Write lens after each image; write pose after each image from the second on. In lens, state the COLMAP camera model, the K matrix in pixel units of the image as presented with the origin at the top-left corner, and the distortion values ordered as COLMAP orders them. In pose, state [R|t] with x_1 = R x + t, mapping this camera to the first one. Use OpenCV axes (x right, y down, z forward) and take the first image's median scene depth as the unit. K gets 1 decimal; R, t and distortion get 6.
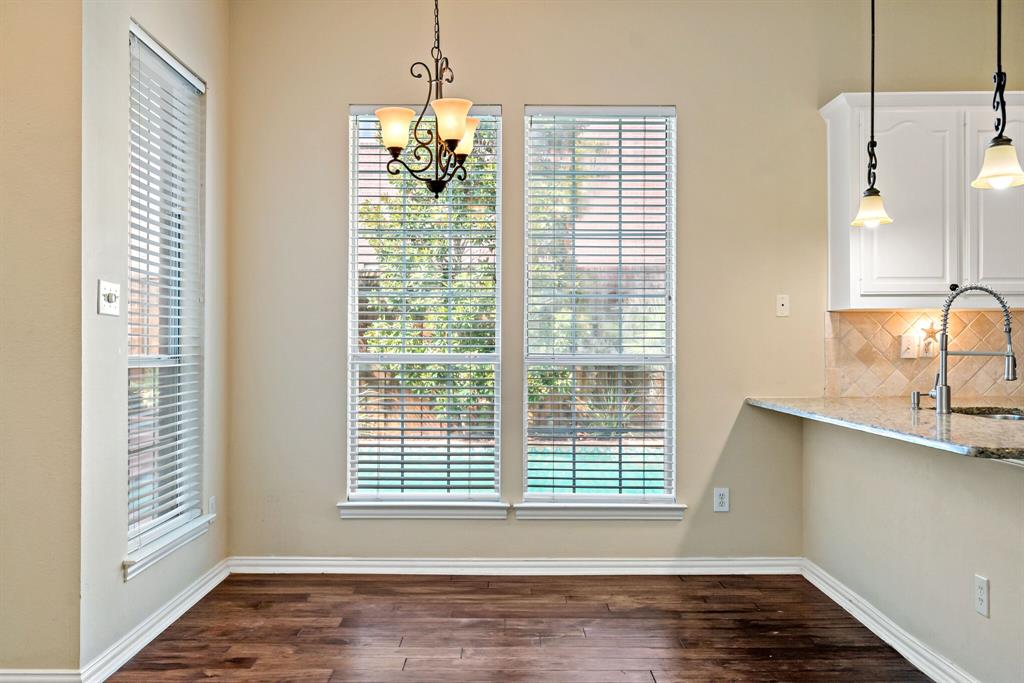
lens RADIAL K [[899.7, 0, 512.0], [0, 899.7, 341.5], [0, 0, 1]] dist [0.009537, 0.010466]
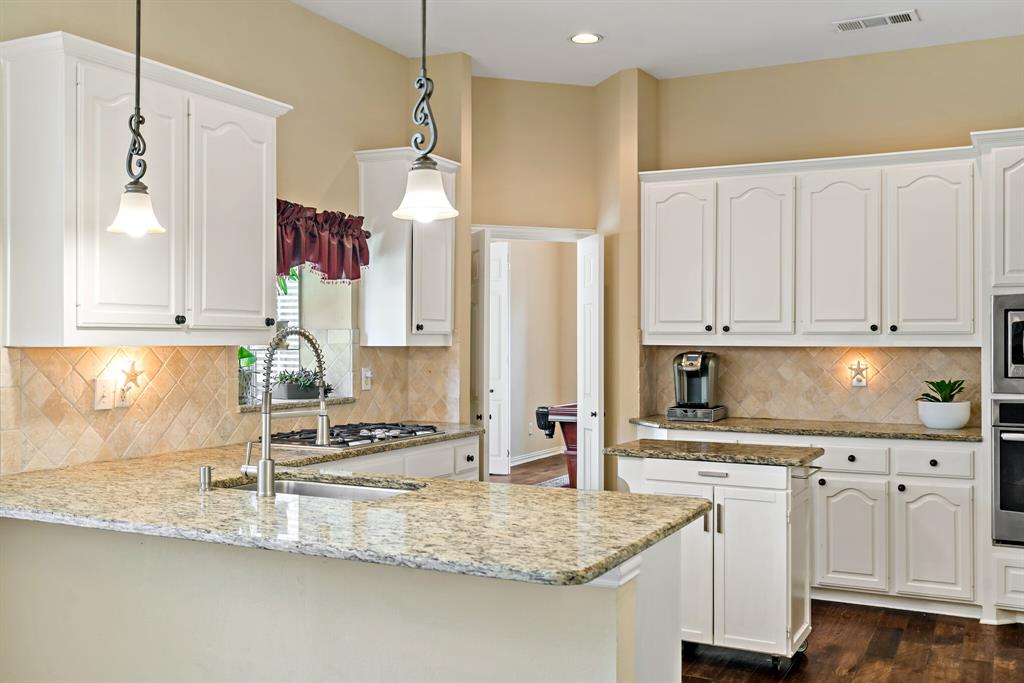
lens RADIAL K [[975.8, 0, 490.2], [0, 975.8, 341.9], [0, 0, 1]] dist [0.005442, -0.000496]
pose [[0.464376, 0.001578, 0.885637, -0.126921], [-0.005860, 0.999982, 0.001290, -0.040398], [-0.885619, -0.005789, 0.464377, 0.342267]]
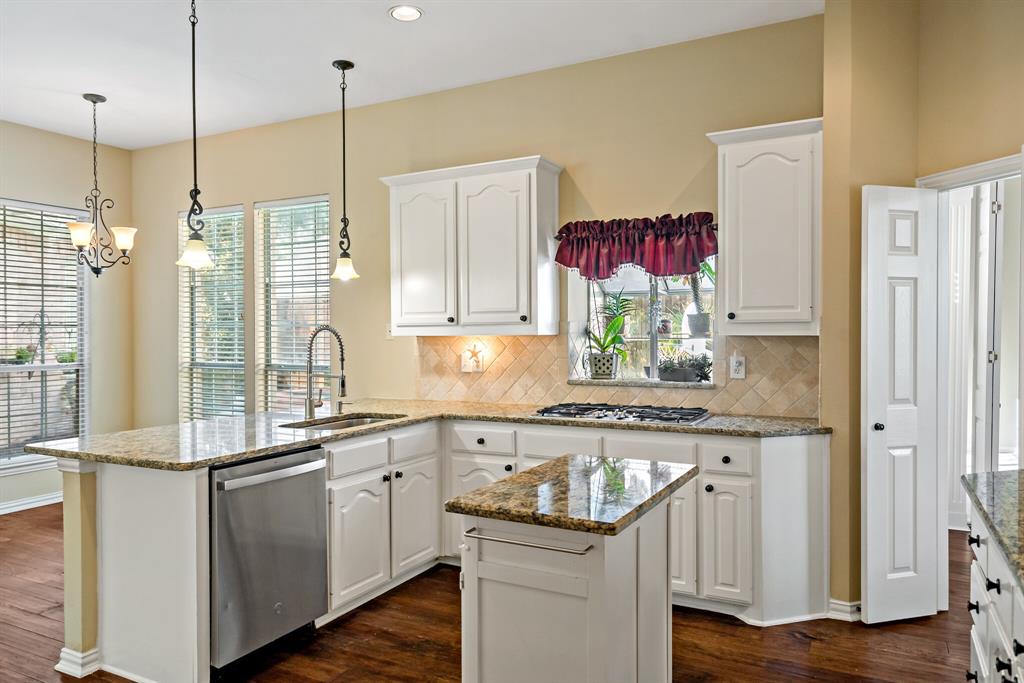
lens RADIAL K [[684.3, 0, 484.2], [0, 684.3, 340.5], [0, 0, 1]] dist [0.004859, 0.000483]
pose [[0.880832, 0.000551, -0.473429, 0.927565], [0.006933, 0.999877, 0.014063, -0.040716], [0.473378, -0.015670, 0.880720, 0.148174]]
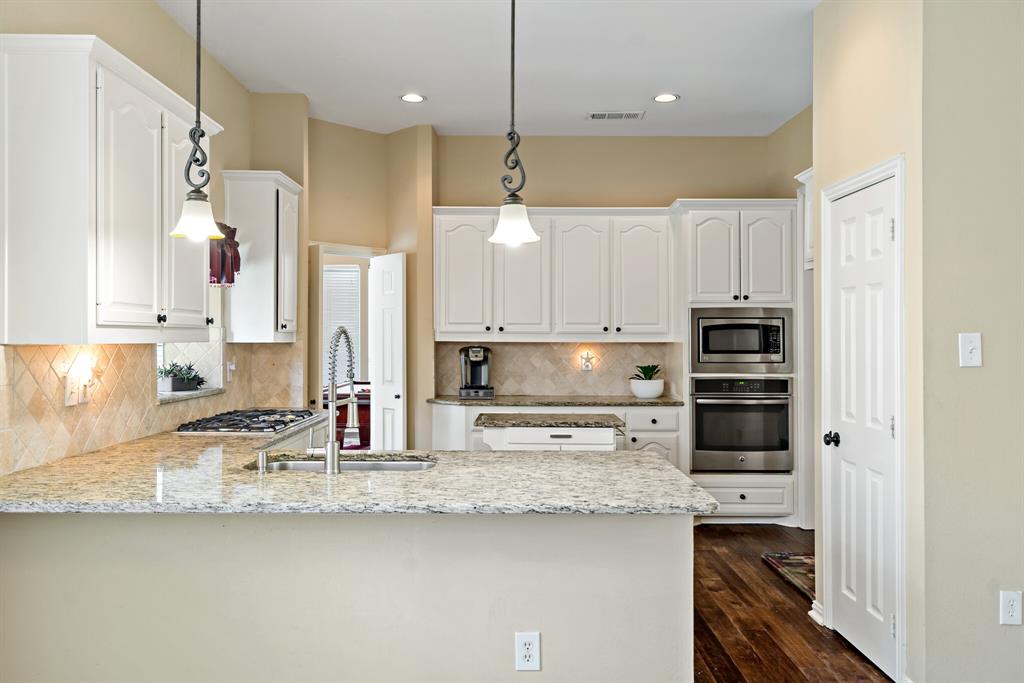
lens RADIAL K [[786.2, 0, 490.6], [0, 786.2, 334.2], [0, 0, 1]] dist [0.002146, 0.003429]
pose [[0.015005, 0.006705, 0.999865, -0.218678], [-0.006097, 0.999960, -0.006614, -0.039655], [-0.999869, -0.005997, 0.015045, 0.637065]]
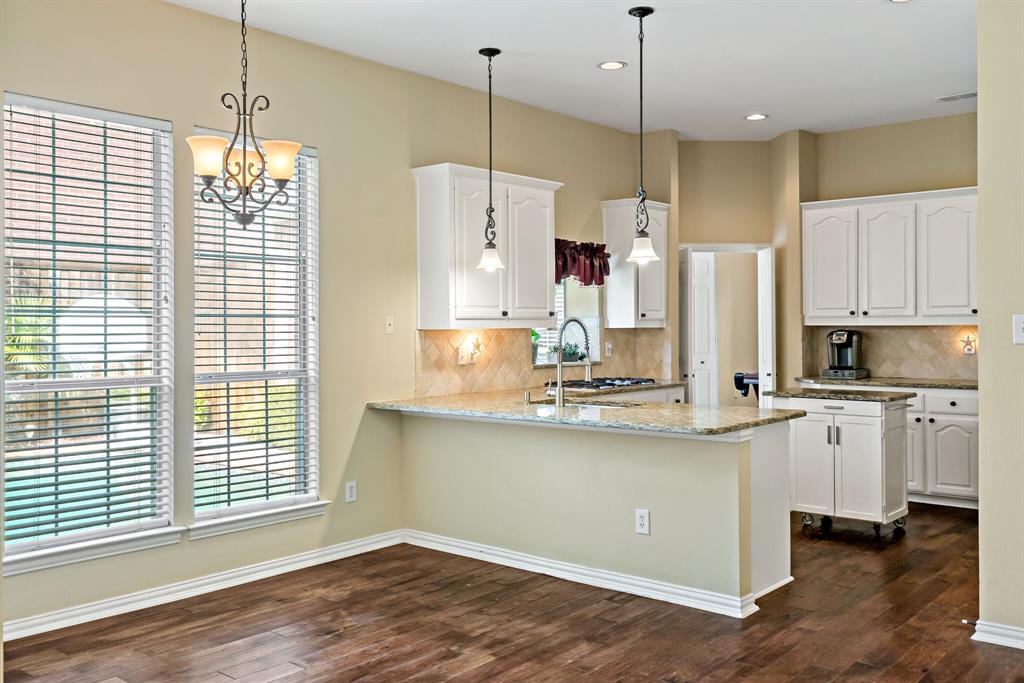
lens RADIAL K [[887.6, 0, 482.1], [0, 887.6, 328.4], [0, 0, 1]] dist [0.012141, -0.004923]
pose [[0.674805, -0.006319, 0.737969, -0.503645], [0.004710, 0.999980, 0.004256, -0.040229], [-0.737981, 0.000604, 0.674821, 0.097991]]
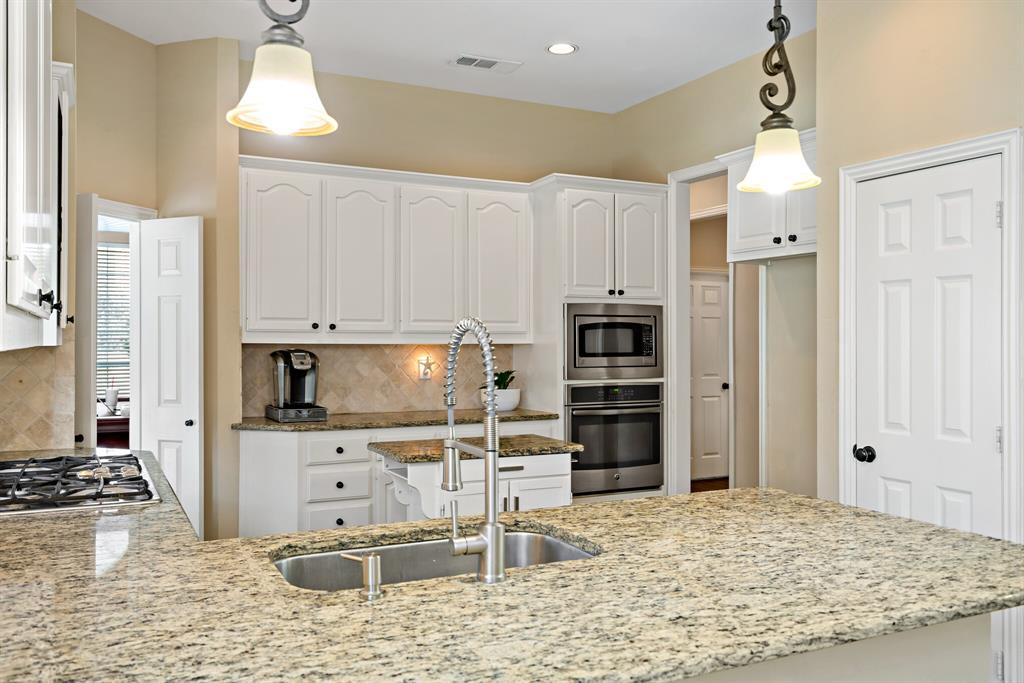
lens RADIAL K [[840.6, 0, 485.6], [0, 840.6, 342.0], [0, 0, 1]] dist [0.004895, 0.001330]
pose [[-0.436703, -0.000992, 0.899605, 0.051331], [-0.004343, 0.999990, -0.001005, -0.037689], [-0.899595, -0.004346, -0.436703, 0.918556]]
